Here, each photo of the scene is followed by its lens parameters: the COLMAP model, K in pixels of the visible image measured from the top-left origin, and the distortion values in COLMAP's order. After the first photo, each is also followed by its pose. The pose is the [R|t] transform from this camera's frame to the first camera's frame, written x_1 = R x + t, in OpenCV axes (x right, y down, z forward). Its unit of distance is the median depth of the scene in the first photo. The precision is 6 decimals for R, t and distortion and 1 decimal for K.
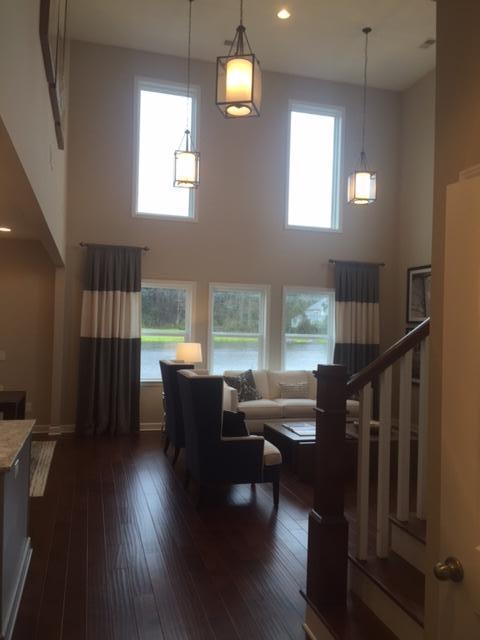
lens RADIAL K [[543.8, 0, 240.0], [0, 543.8, 320.0], [0, 0, 1]] dist [0.085831, -0.120869]
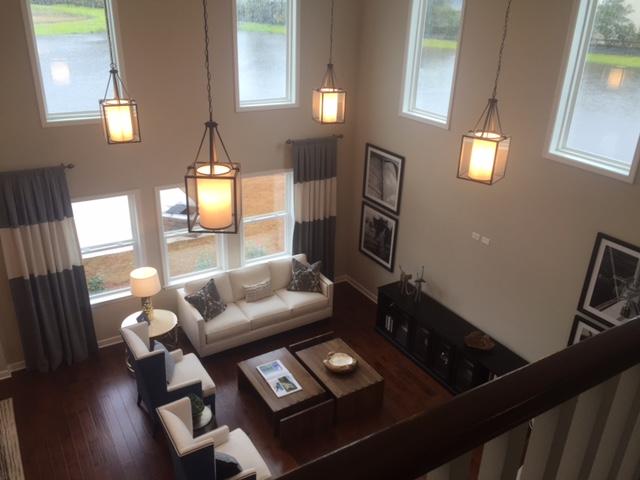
lens RADIAL K [[543.8, 0, 320.0], [0, 543.8, 240.0], [0, 0, 1]] dist [0.085831, -0.120869]
pose [[0.961794, -0.109110, 0.251092, -0.029891], [-0.008521, 0.904776, 0.425802, -0.353242], [-0.273642, -0.411674, 0.869278, 0.126747]]
